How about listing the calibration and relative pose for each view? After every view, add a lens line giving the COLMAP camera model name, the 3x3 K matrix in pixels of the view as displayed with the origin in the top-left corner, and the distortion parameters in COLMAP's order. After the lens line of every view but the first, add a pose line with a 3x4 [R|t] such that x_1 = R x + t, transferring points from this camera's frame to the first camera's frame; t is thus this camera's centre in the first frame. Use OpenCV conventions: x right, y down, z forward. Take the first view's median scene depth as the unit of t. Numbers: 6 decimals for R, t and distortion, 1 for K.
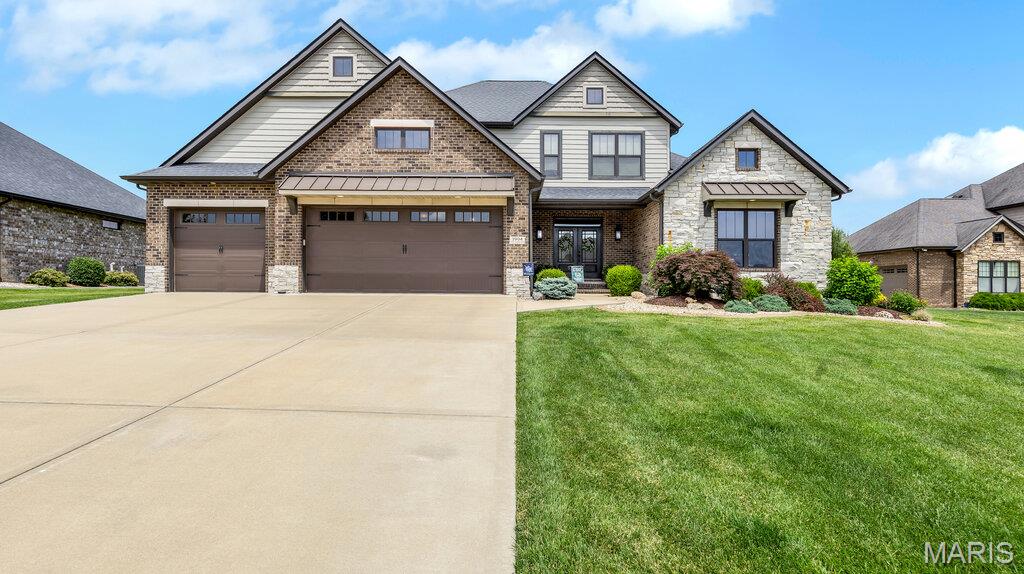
lens RADIAL K [[518.5, 0, 517.4], [0, 518.5, 282.3], [0, 0, 1]] dist [0.002733, 0.001711]
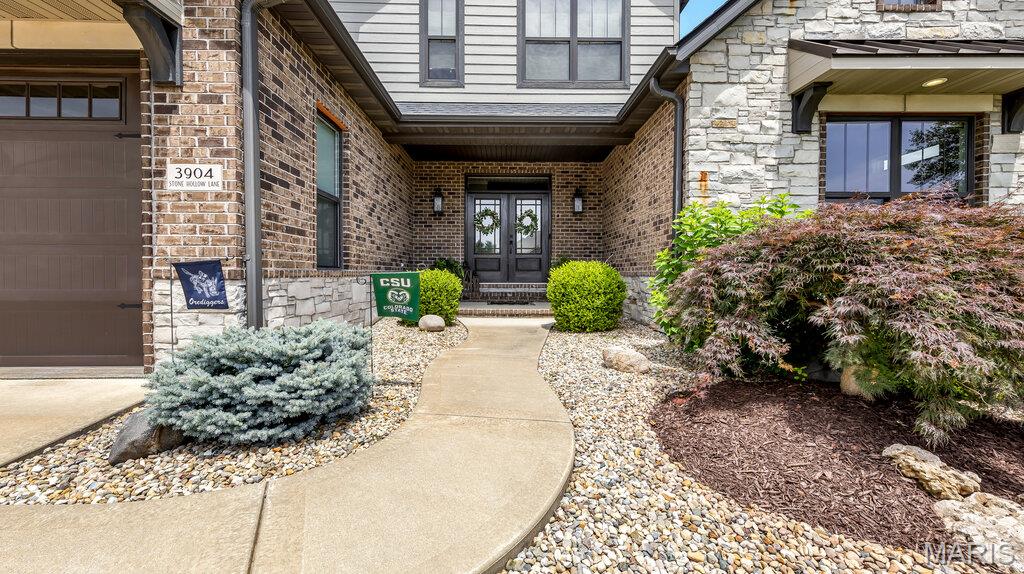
lens RADIAL K [[410.3, 0, 515.3], [0, 410.3, 283.8], [0, 0, 1]] dist [0.004064, 0.000151]
pose [[0.999891, -0.005752, 0.013594, 0.149920], [0.005232, 0.999264, 0.037992, -0.028430], [-0.013802, -0.037917, 0.999186, 0.693458]]
